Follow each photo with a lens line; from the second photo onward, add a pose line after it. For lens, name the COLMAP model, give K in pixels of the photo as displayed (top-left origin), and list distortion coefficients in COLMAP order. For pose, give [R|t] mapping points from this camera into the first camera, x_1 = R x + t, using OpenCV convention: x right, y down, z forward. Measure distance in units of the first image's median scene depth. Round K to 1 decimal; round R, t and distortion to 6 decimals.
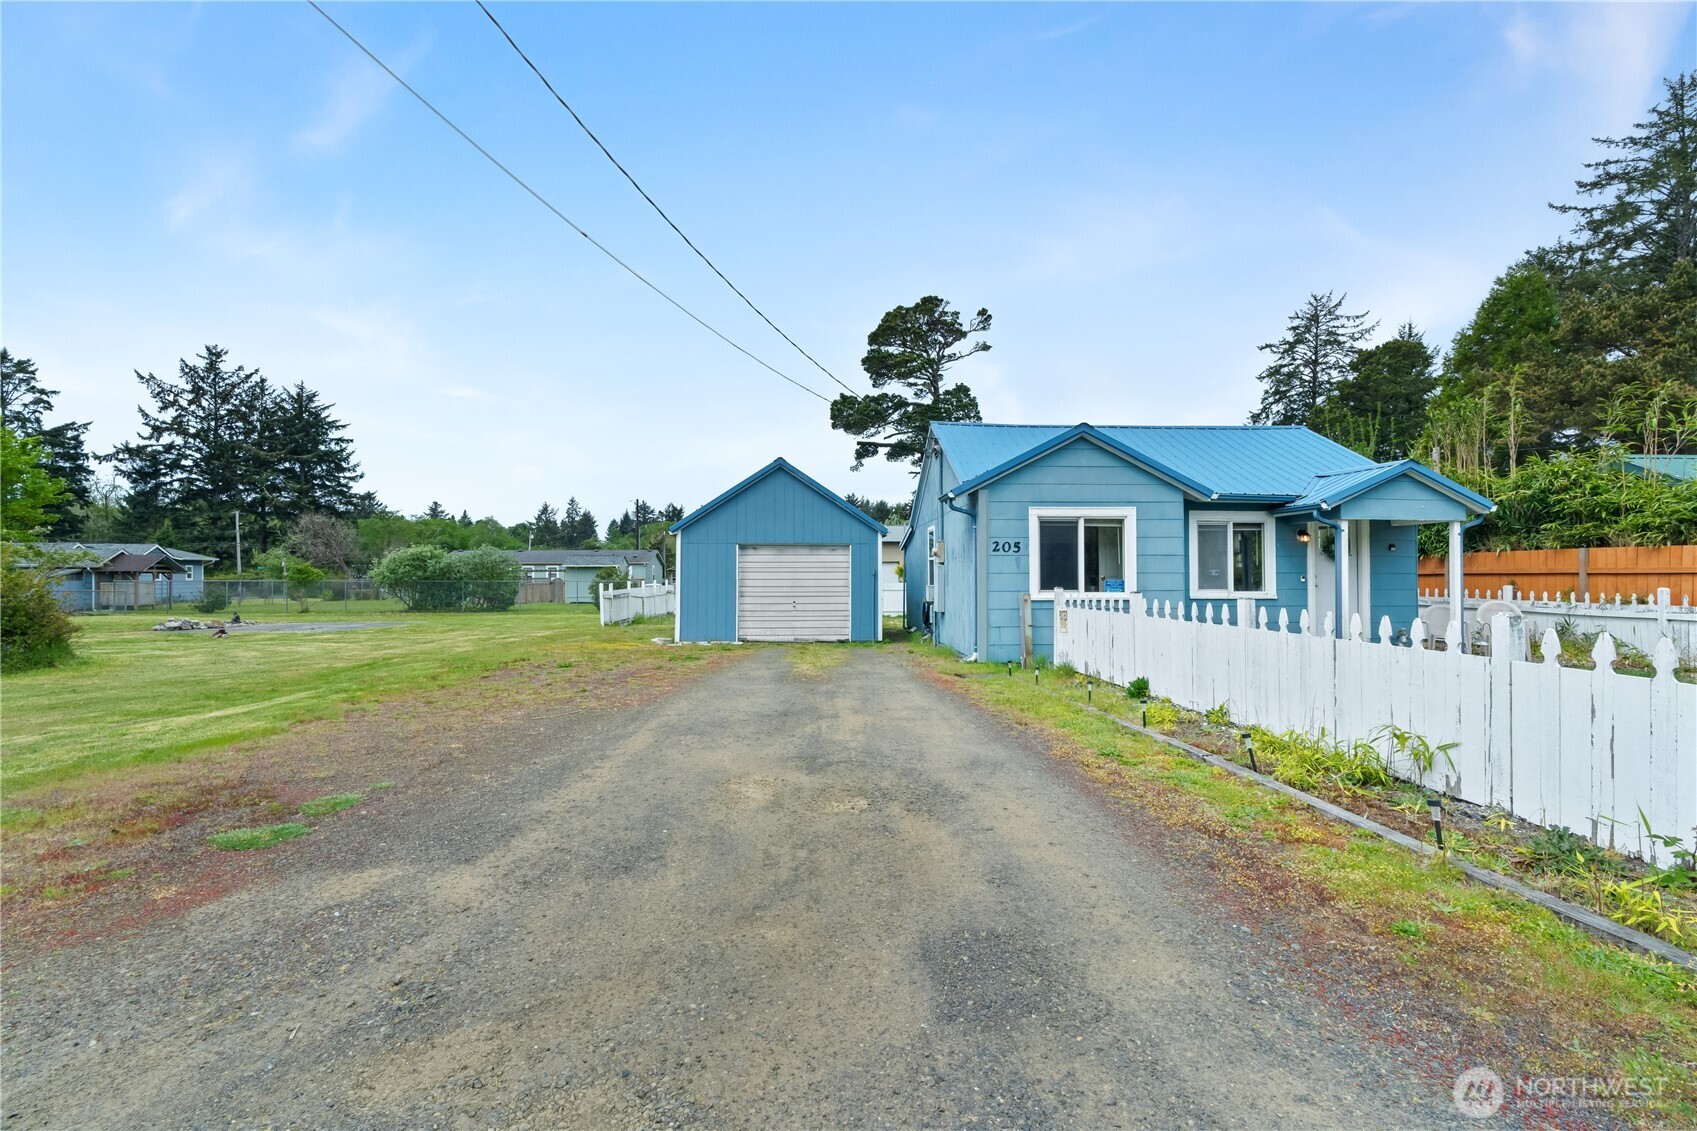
lens RADIAL K [[775.3, 0, 849.4], [0, 775.3, 568.5], [0, 0, 1]] dist [-0.009947, 0.003552]
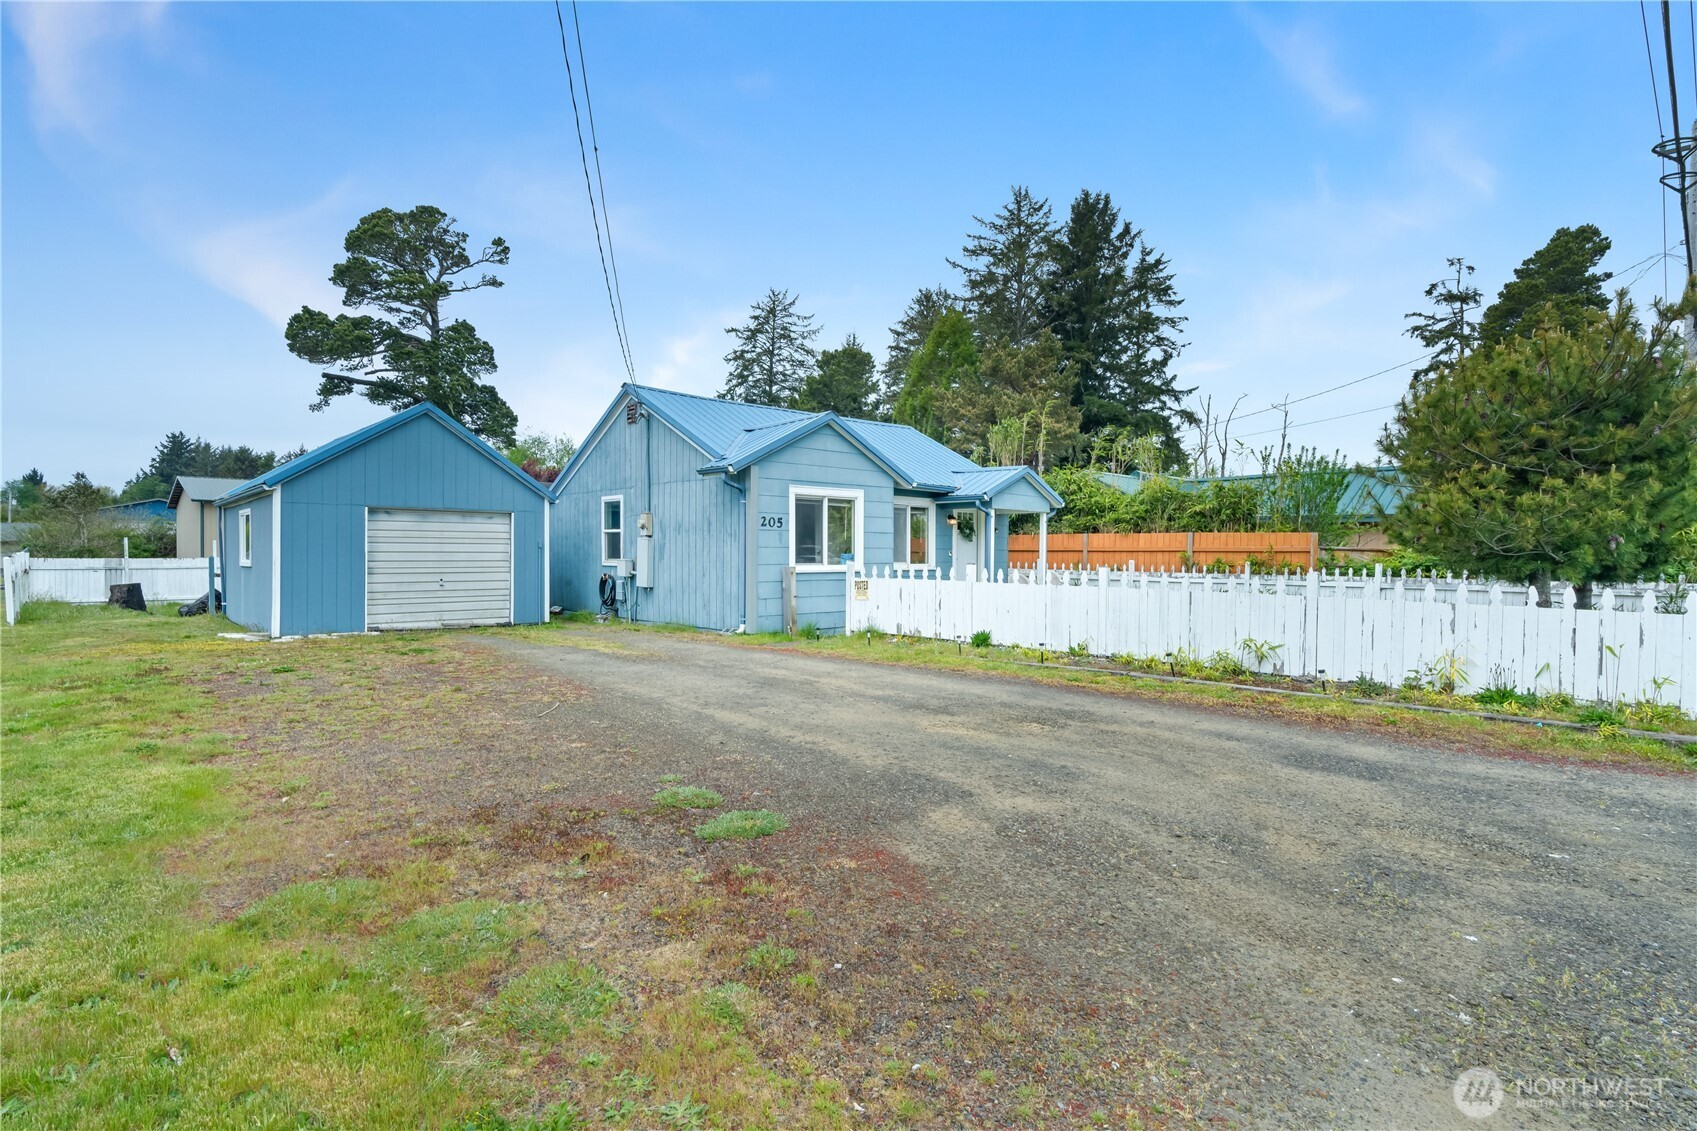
lens RADIAL K [[849.8, 0, 859.2], [0, 849.8, 567.9], [0, 0, 1]] dist [-0.005828, 0.003383]
pose [[0.764560, -0.007585, 0.644508, -0.131108], [-0.012231, 0.999580, 0.026274, 0.000738], [-0.644436, -0.027971, 0.764146, 0.013115]]
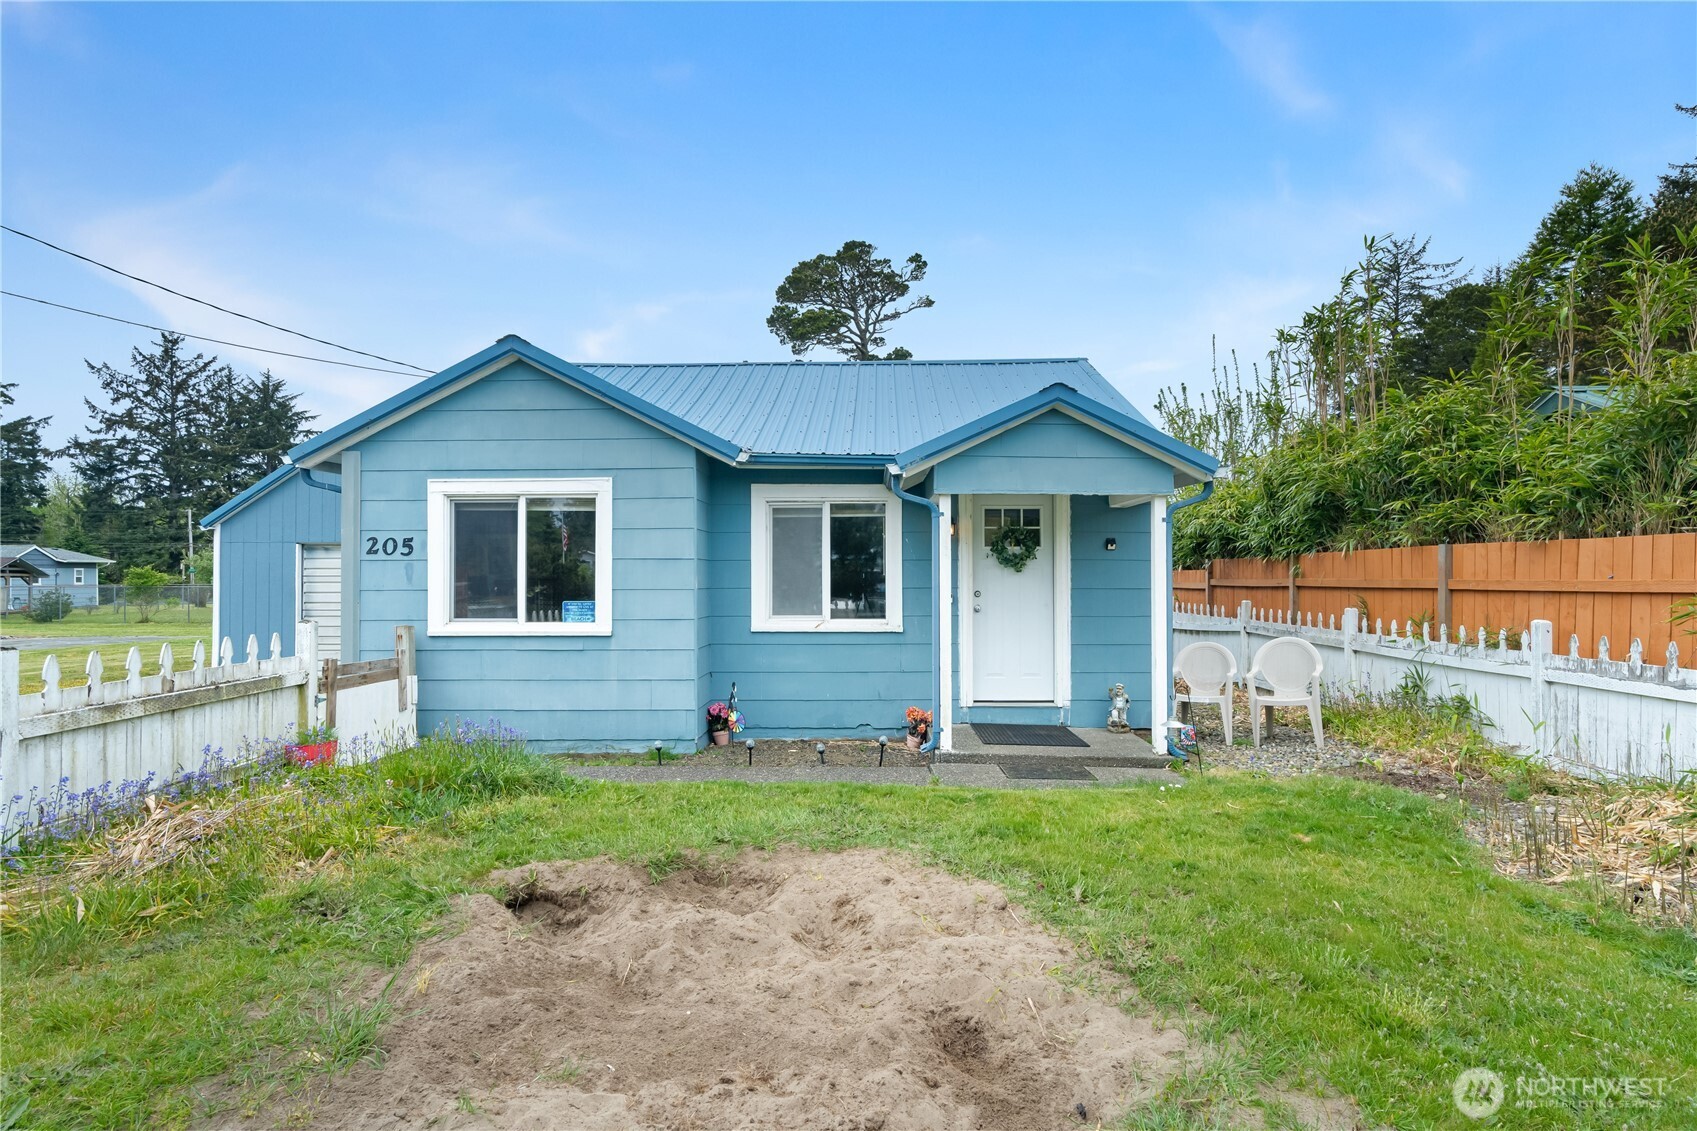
lens RADIAL K [[836.1, 0, 863.1], [0, 836.1, 573.1], [0, 0, 1]] dist [-0.007095, 0.003575]
pose [[0.997331, -0.001063, -0.073008, 0.179586], [0.001439, 0.999986, 0.005097, -0.002896], [0.073001, -0.005189, 0.997318, 0.112852]]
